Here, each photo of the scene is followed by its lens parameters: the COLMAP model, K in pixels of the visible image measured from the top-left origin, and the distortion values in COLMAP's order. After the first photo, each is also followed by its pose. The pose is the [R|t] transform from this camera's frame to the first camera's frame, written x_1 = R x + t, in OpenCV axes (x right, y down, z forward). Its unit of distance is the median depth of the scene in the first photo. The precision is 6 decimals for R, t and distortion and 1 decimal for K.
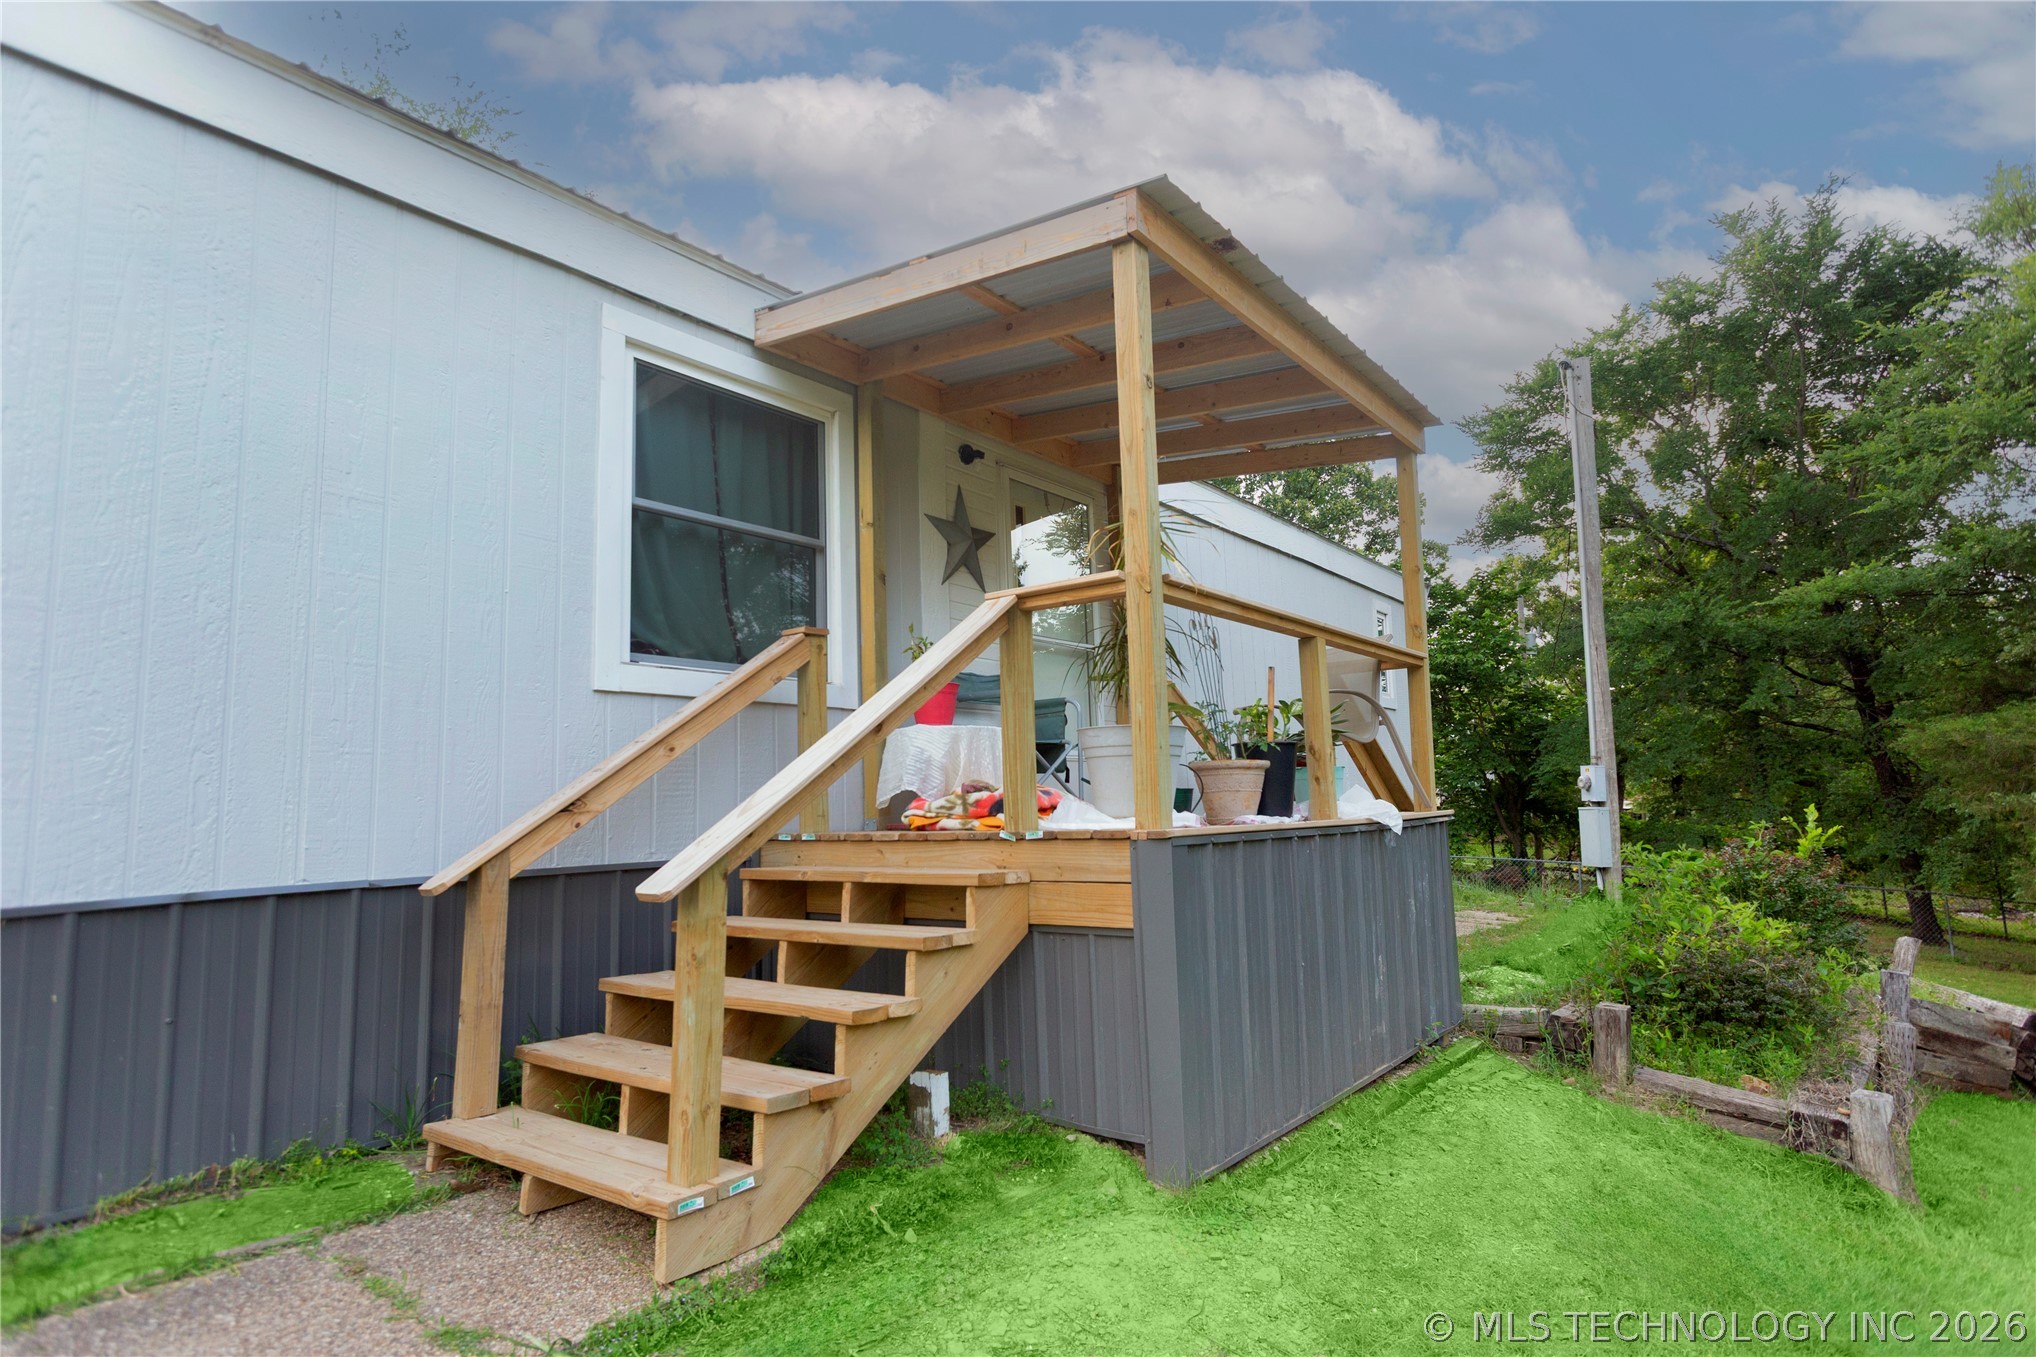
lens RADIAL K [[1097.7, 0, 1004.2], [0, 1097.7, 673.8], [0, 0, 1]] dist [0.007153, 0.006061]
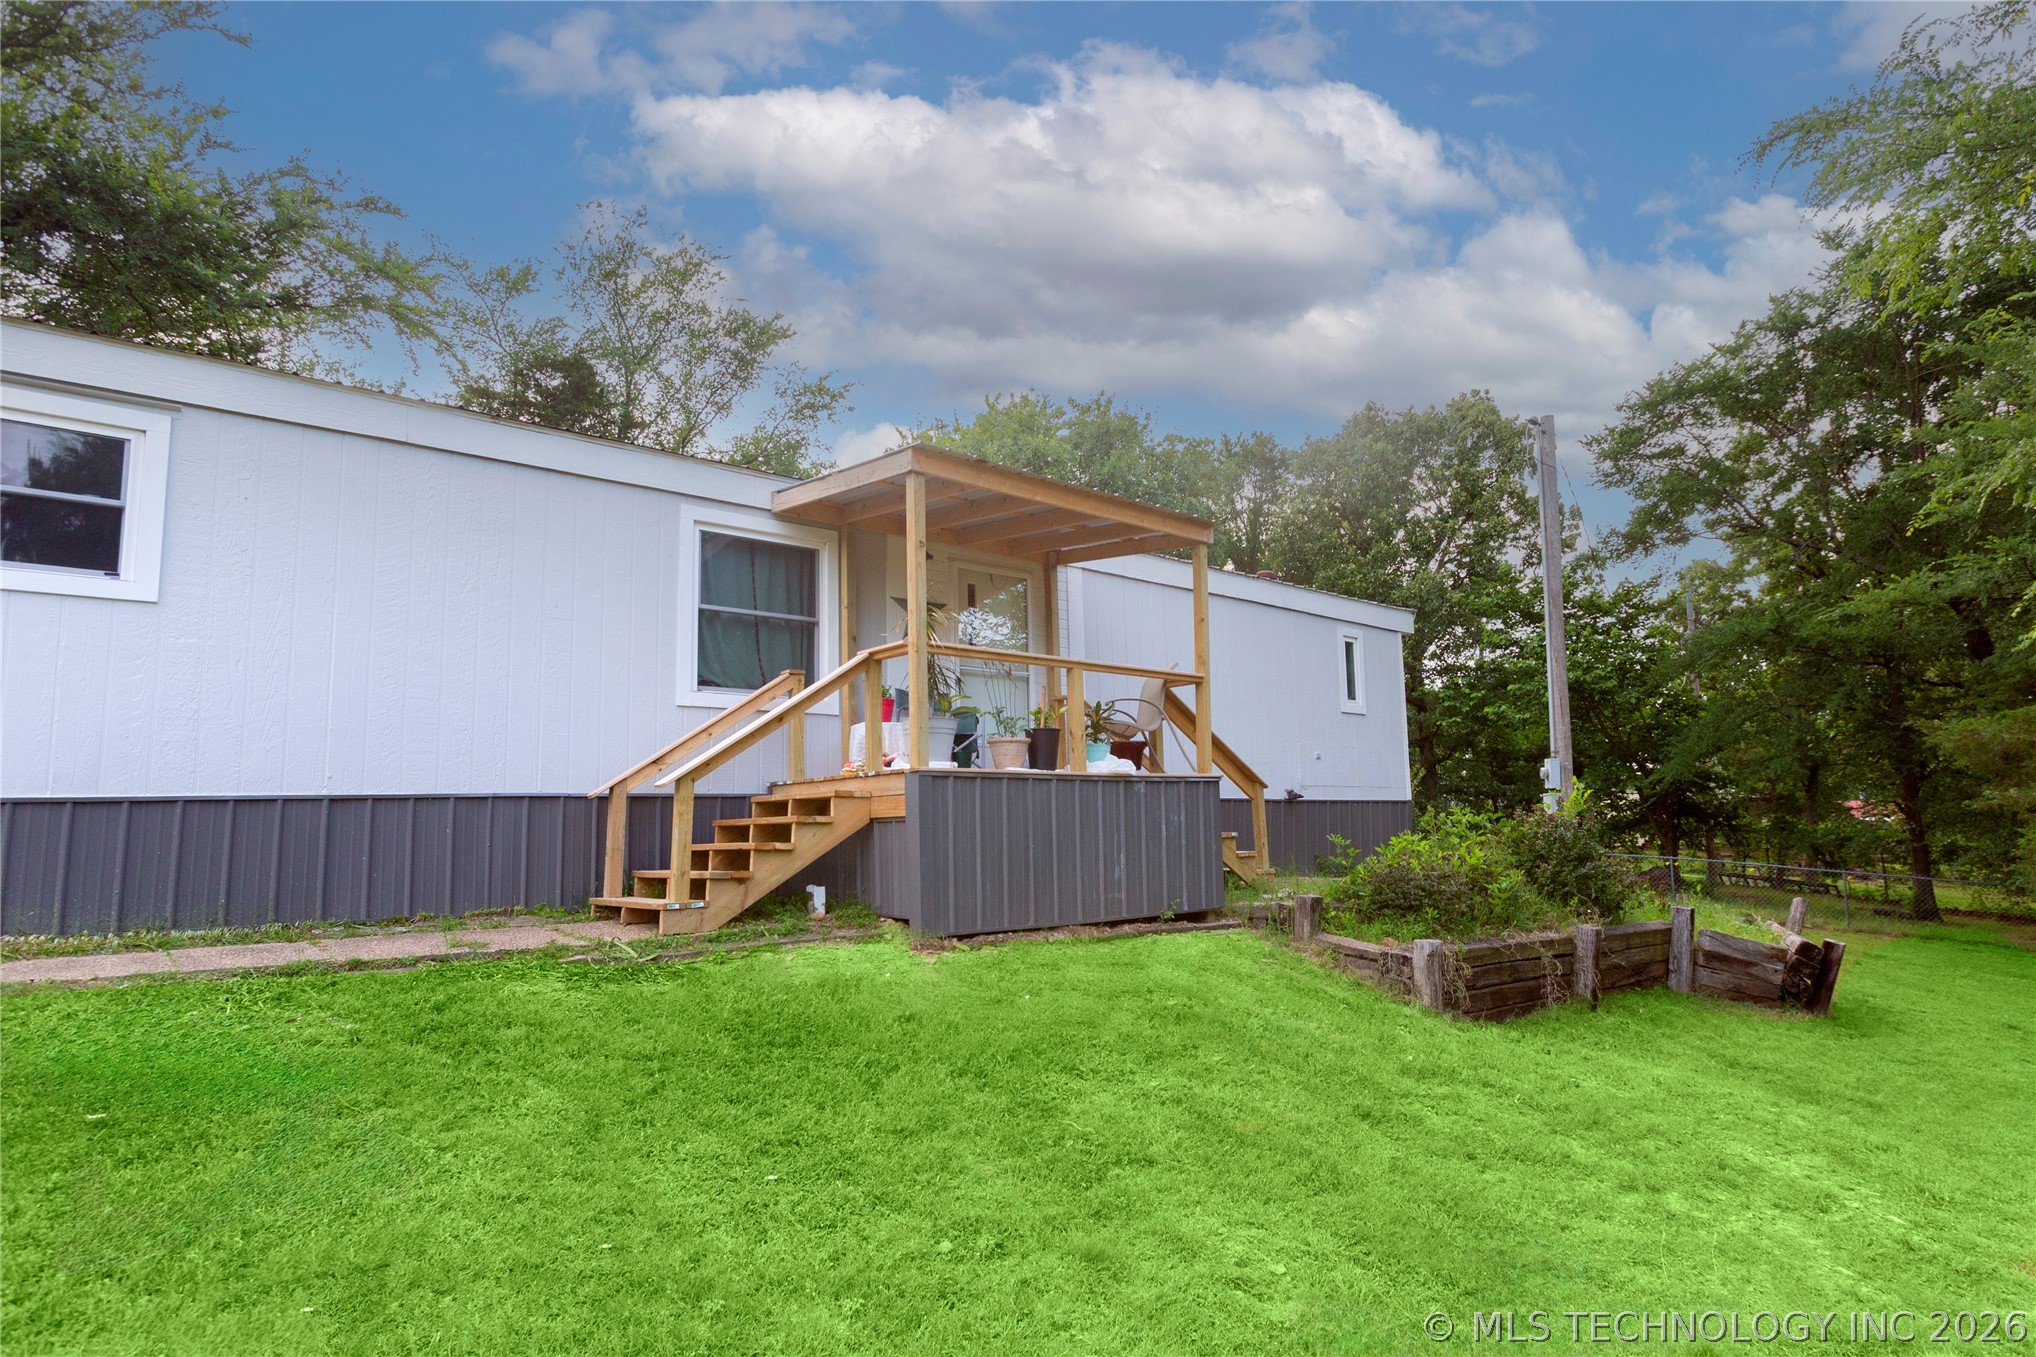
lens RADIAL K [[1120.5, 0, 1055.1], [0, 1120.5, 703.6], [0, 0, 1]] dist [-0.011272, 0.003219]
pose [[0.983917, -0.019021, -0.177609, 0.543637], [0.020623, 0.999762, 0.007176, 0.008803], [0.177430, -0.010724, 0.984075, -0.711872]]
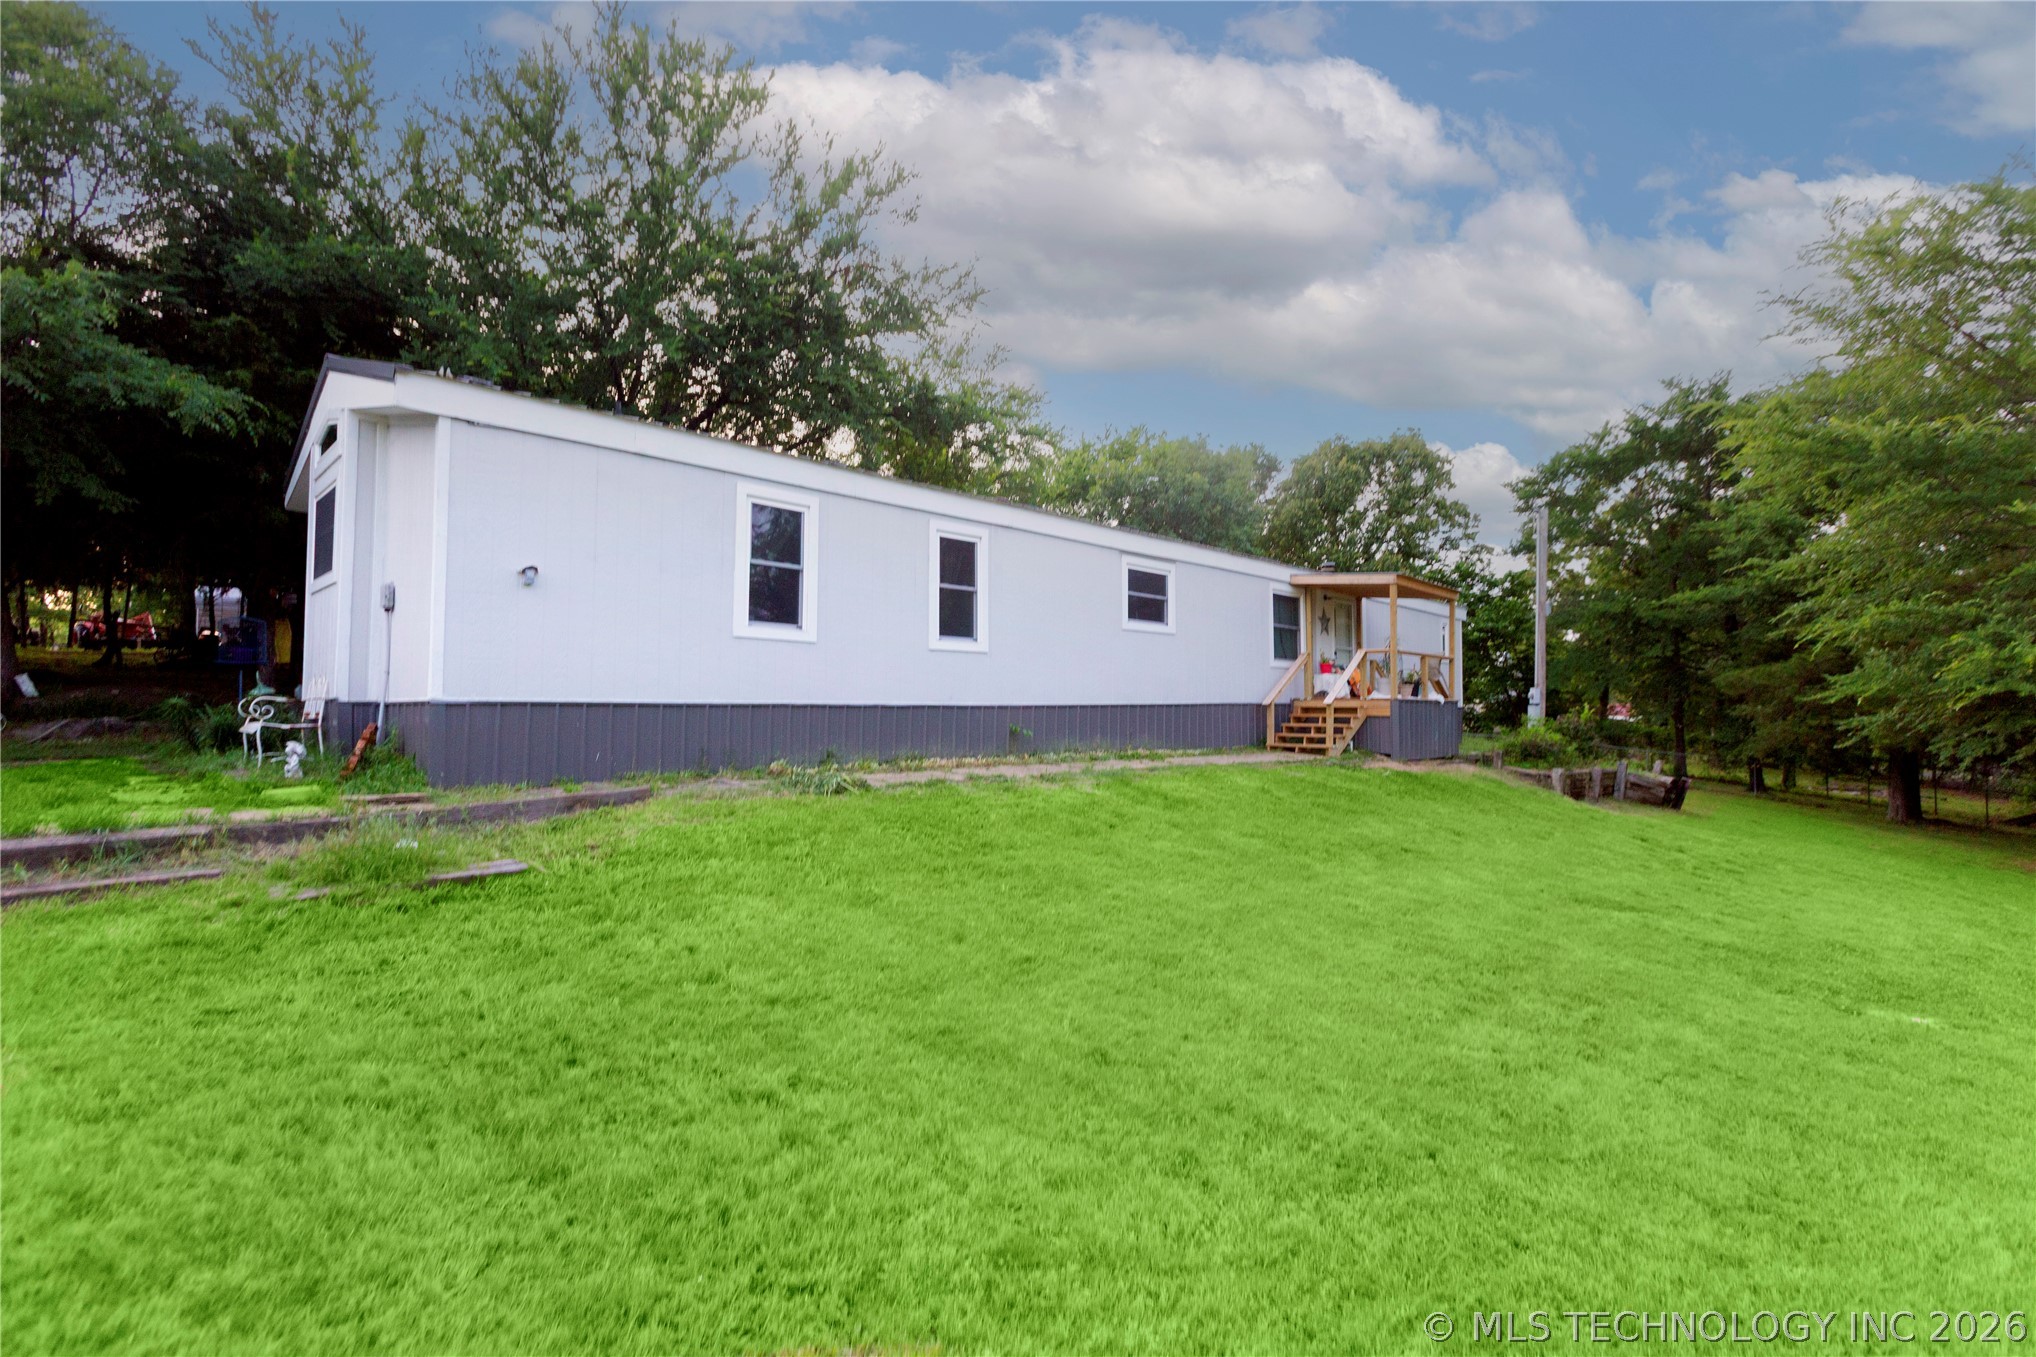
lens RADIAL K [[909.4, 0, 1010.9], [0, 909.4, 668.8], [0, 0, 1]] dist [-0.001971, 0.003161]
pose [[0.992912, 0.026551, -0.115846, -0.871010], [-0.017229, 0.996586, 0.080744, -0.234507], [0.117594, -0.078176, 0.989980, -2.590390]]
